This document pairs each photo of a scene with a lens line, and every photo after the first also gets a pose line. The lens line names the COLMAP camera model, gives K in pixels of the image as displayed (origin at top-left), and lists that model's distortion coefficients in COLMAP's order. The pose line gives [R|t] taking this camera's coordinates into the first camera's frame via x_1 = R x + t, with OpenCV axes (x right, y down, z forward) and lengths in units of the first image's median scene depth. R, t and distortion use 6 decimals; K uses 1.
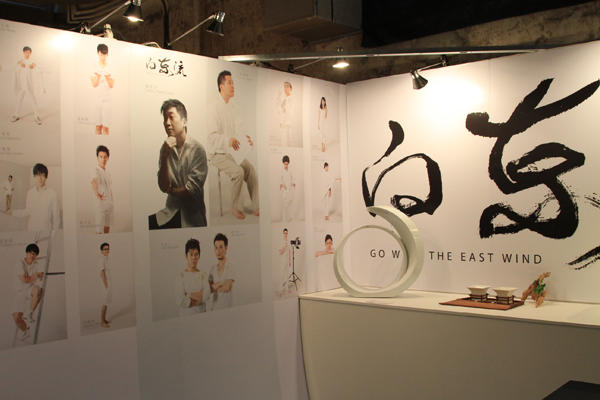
lens RADIAL K [[657.7, 0, 300.0], [0, 657.7, 200.3], [0, 0, 1]] dist [-0.106783, 0.000000]
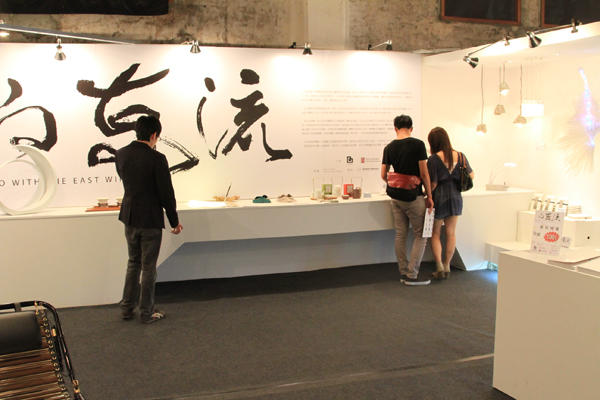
lens RADIAL K [[657.7, 0, 300.7], [0, 657.7, 200.4], [0, 0, 1]] dist [-0.106783, 0.000000]
pose [[0.494580, -0.069560, 0.866344, -0.755168], [-0.004950, 0.996551, 0.082840, 0.009936], [-0.869118, -0.045260, 0.492529, -0.131647]]
